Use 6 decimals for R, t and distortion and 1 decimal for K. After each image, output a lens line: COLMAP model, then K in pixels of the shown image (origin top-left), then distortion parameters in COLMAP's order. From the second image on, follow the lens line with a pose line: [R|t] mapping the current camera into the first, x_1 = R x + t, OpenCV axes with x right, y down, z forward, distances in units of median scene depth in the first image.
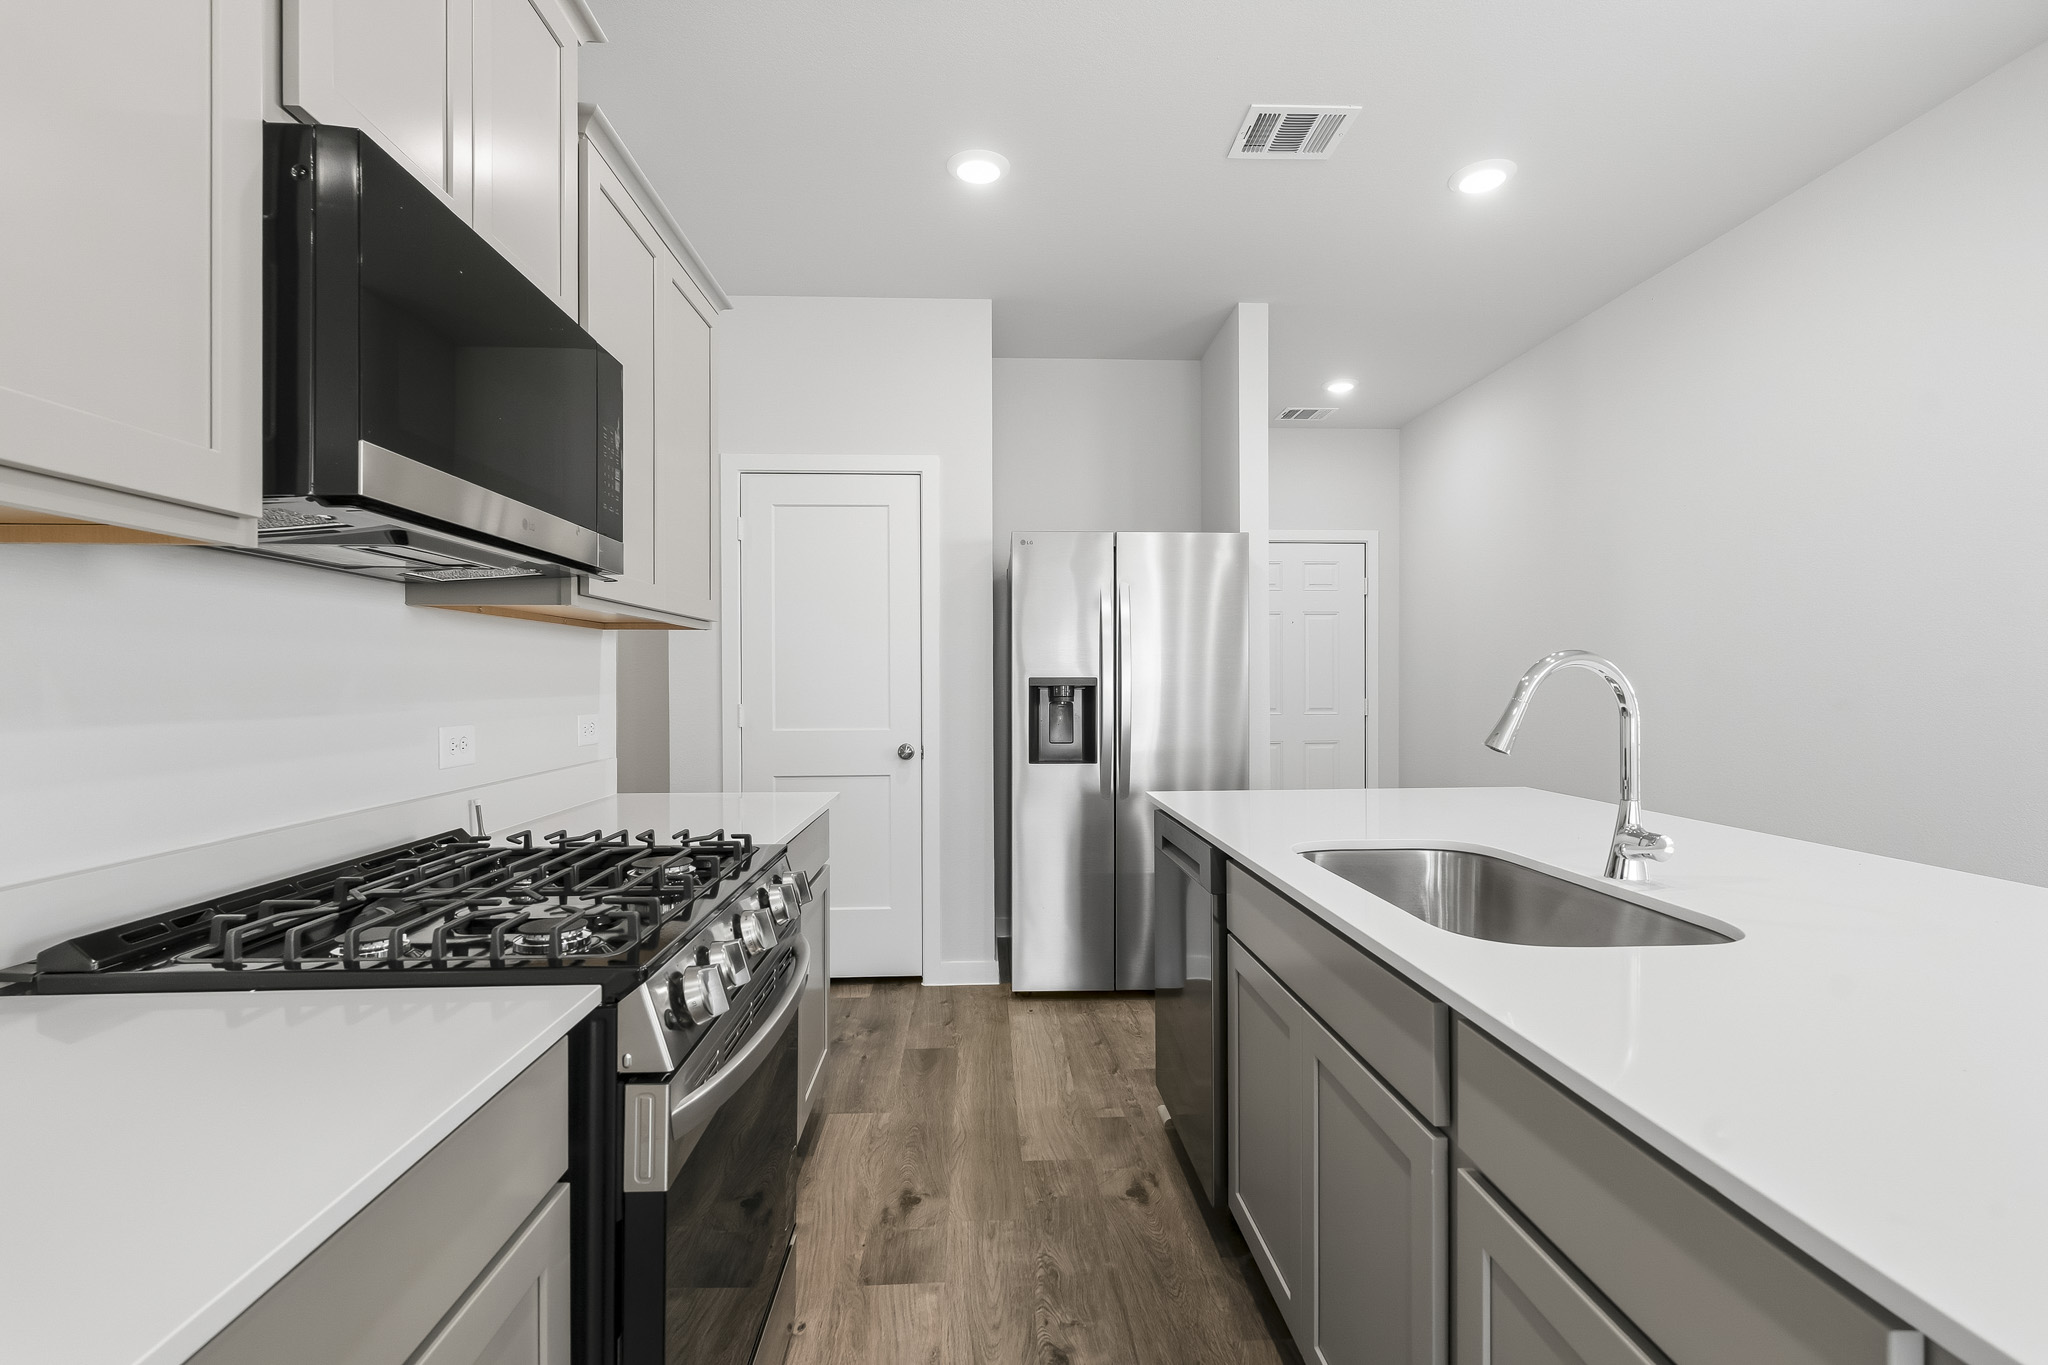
lens RADIAL K [[946.5, 0, 1024.0], [0, 946.5, 682.5], [0, 0, 1]] dist [0.038002, 0.000076]
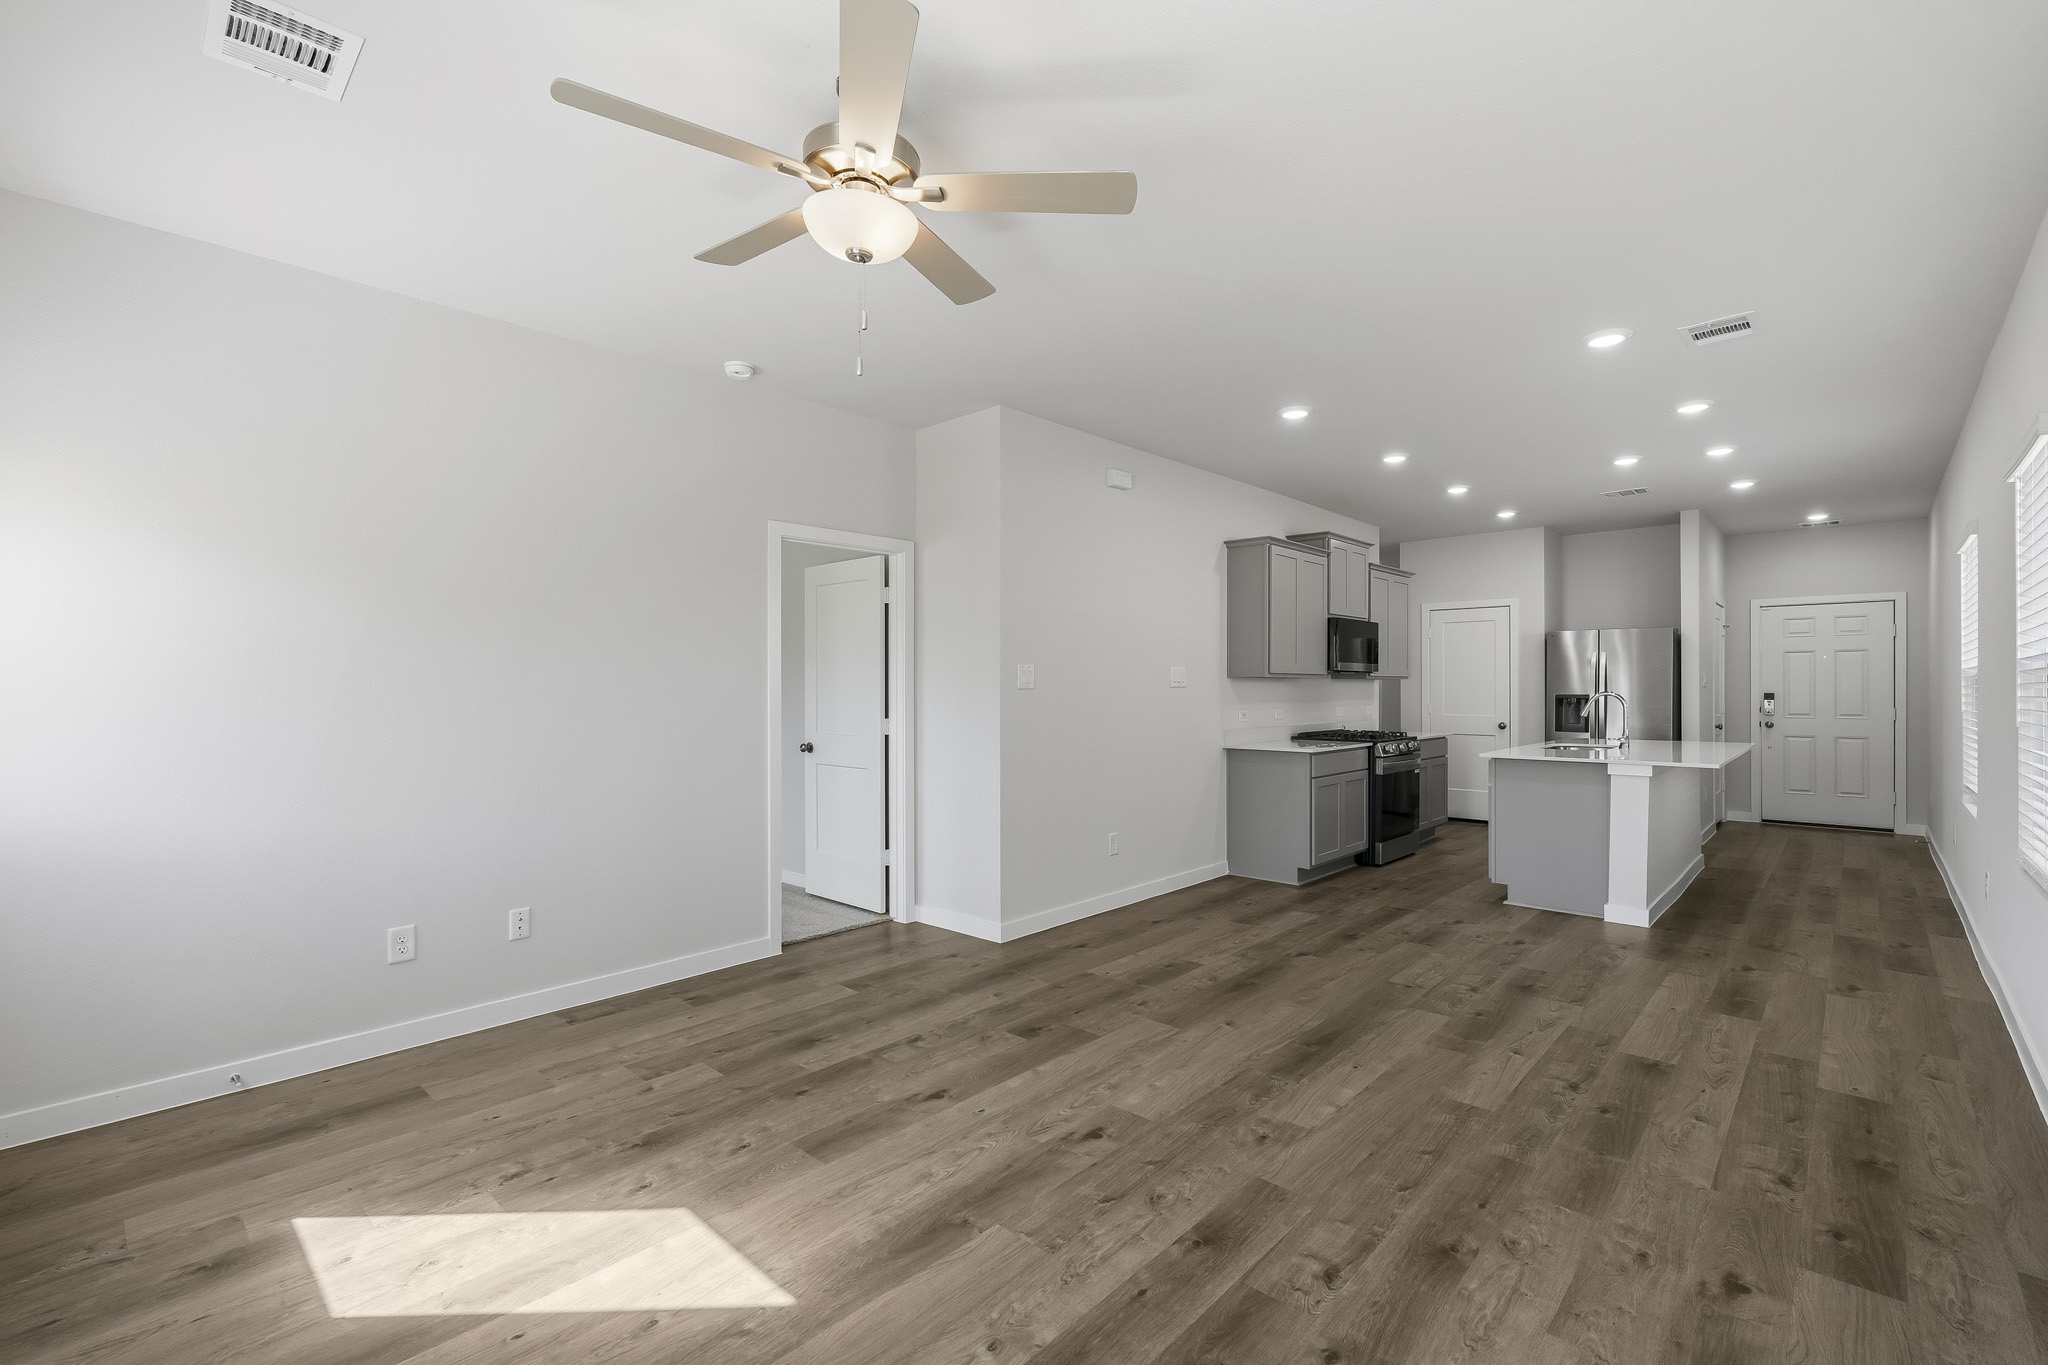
lens RADIAL K [[907.1, 0, 1024.0], [0, 907.1, 682.5], [0, 0, 1]] dist [0.000857, -0.000016]
pose [[0.699209, -0.000459, -0.714918, 0.674537], [-0.003655, 0.999984, -0.004216, -0.020023], [0.714908, 0.005561, 0.699196, -1.460758]]
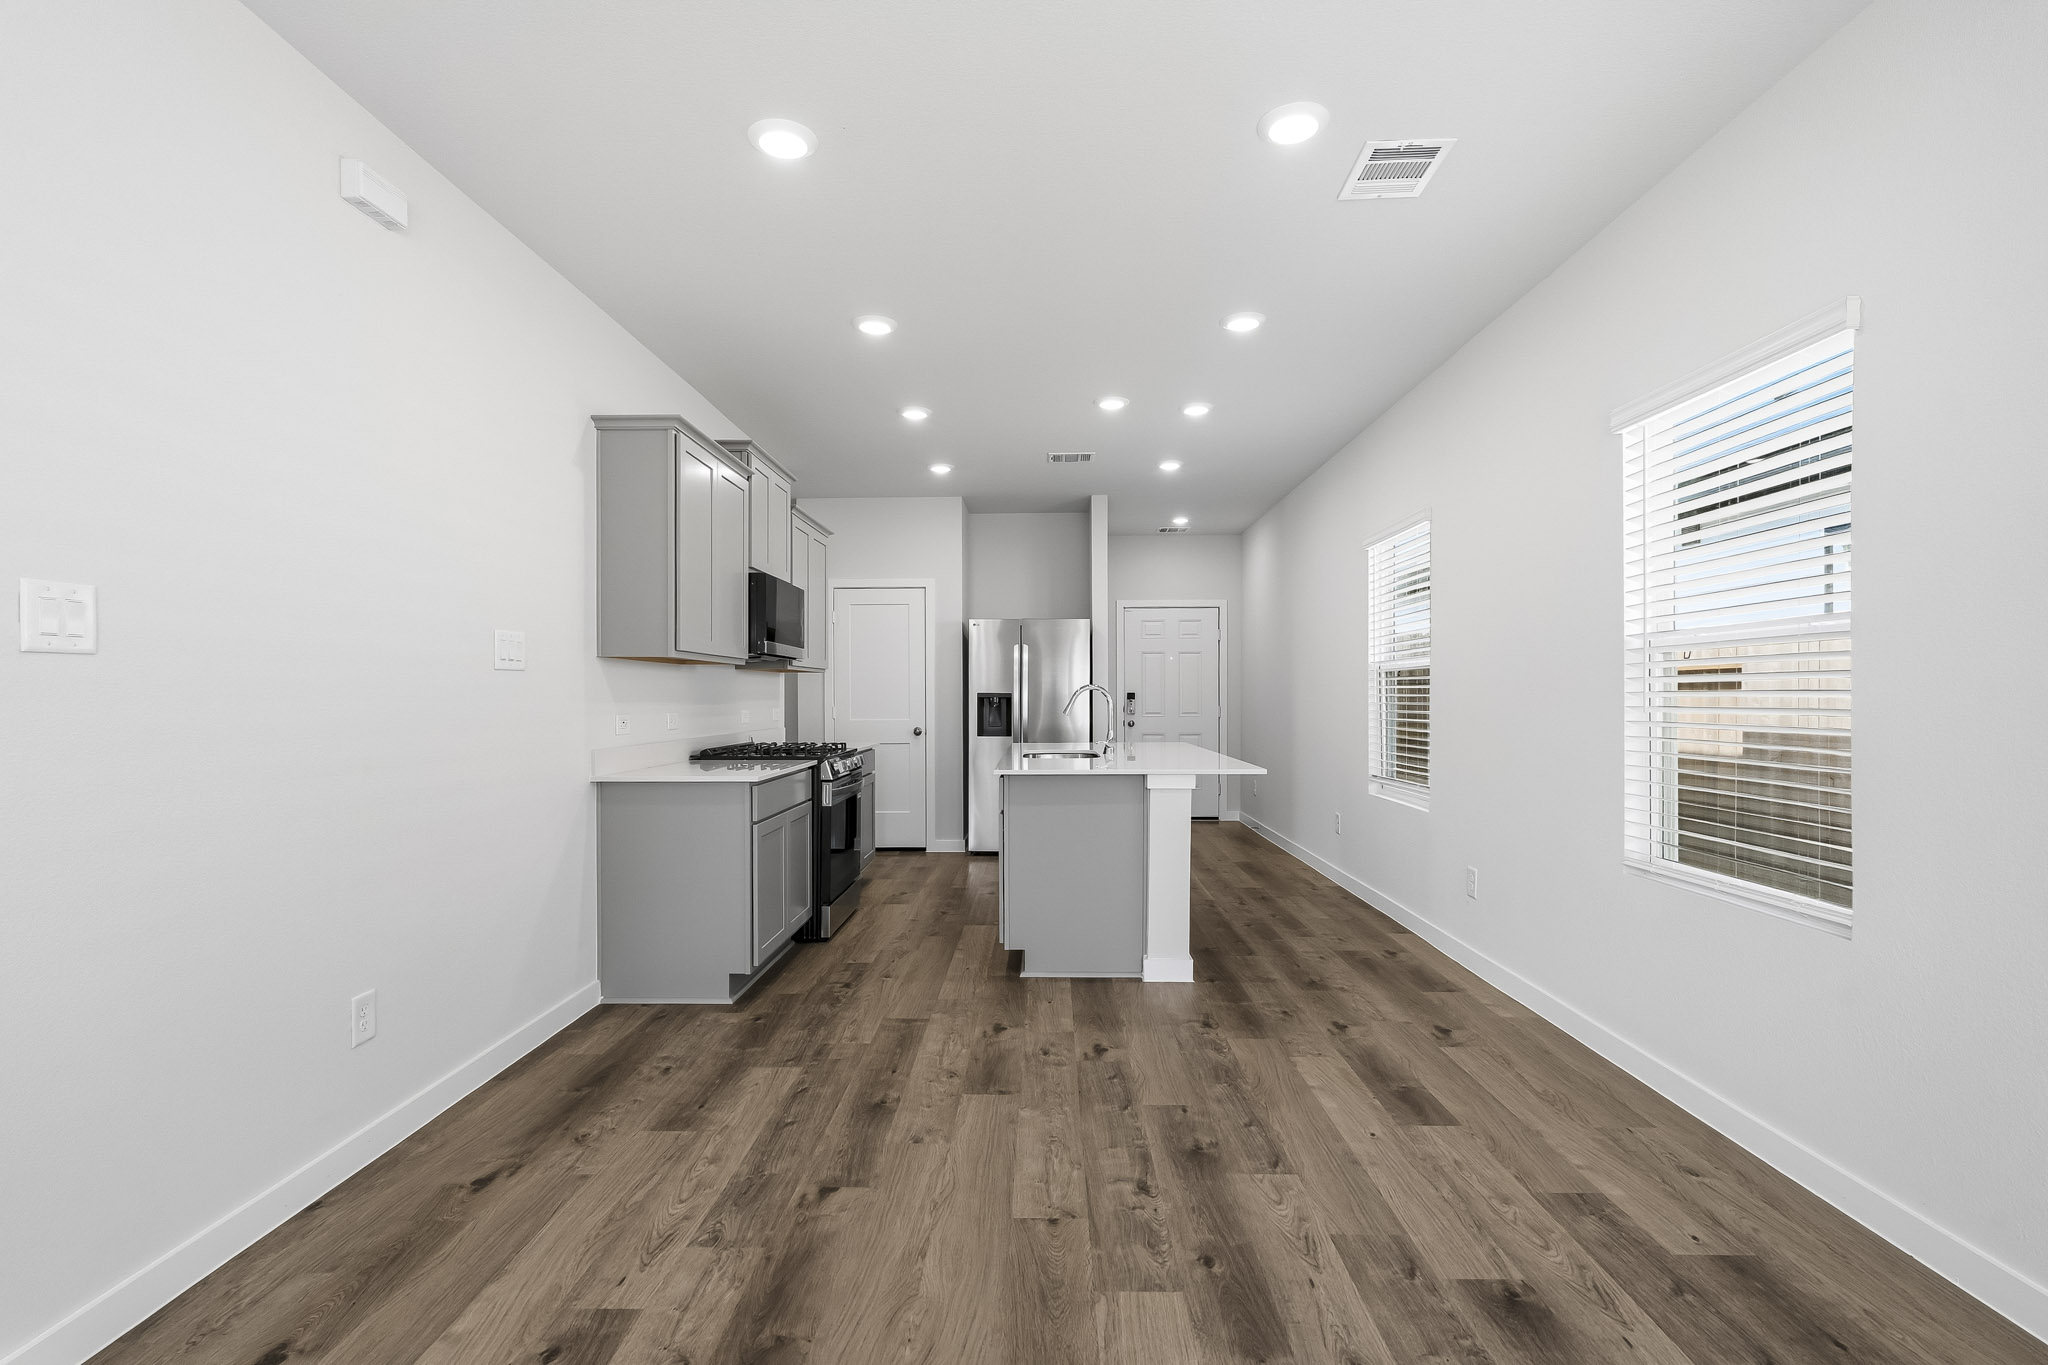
lens RADIAL K [[959.1, 0, 1026.7], [0, 959.1, 699.6], [0, 0, 1]] dist [-0.000665, 0.000115]
pose [[0.997520, 0.001227, -0.070367, 0.245353], [-0.001145, 0.999999, 0.001206, 0.005994], [0.070368, -0.001122, 0.997520, -0.977666]]
